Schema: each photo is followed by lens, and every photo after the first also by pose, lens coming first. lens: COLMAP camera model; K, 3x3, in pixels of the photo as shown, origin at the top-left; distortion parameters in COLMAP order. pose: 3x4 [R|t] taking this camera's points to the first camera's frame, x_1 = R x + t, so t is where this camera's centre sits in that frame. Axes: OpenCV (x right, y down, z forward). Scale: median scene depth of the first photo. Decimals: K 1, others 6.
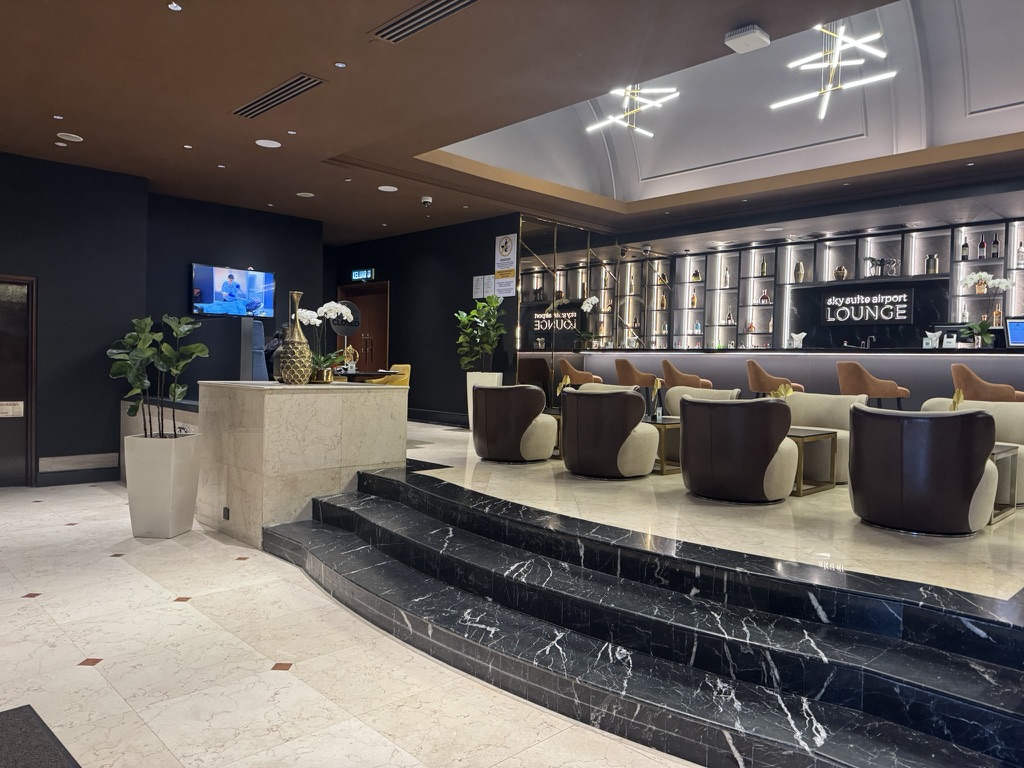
lens RADIAL K [[726.4, 0, 511.3], [0, 726.4, 384.4], [0, 0, 1]] dist [0.003548, -0.002791]
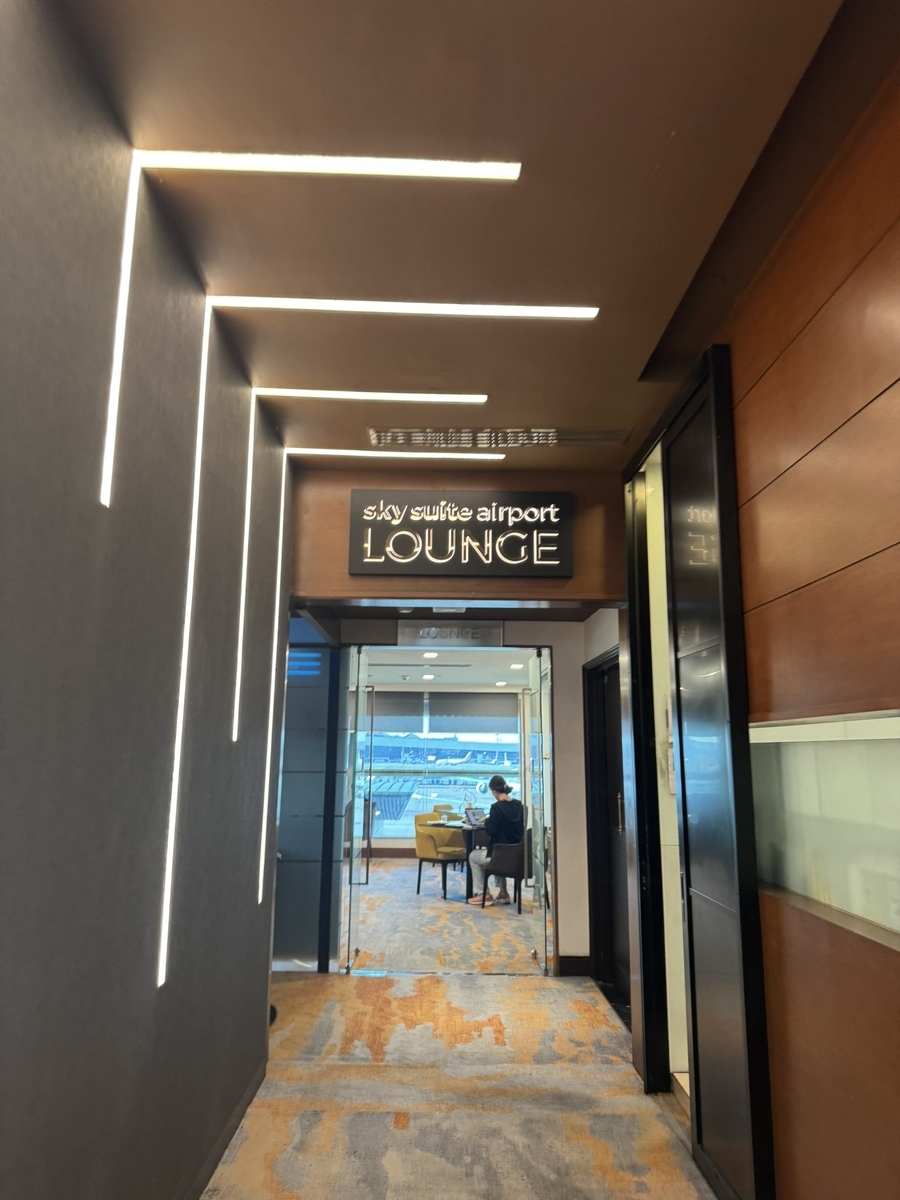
lens RADIAL K [[851.3, 0, 451.0], [0, 851.3, 598.7], [0, 0, 1]] dist [0.003548, -0.002791]
pose [[0.691059, 0.113398, 0.713847, 0.166933], [0.027339, 0.982809, -0.182590, 0.011167], [-0.722281, 0.145697, 0.676079, 0.713922]]
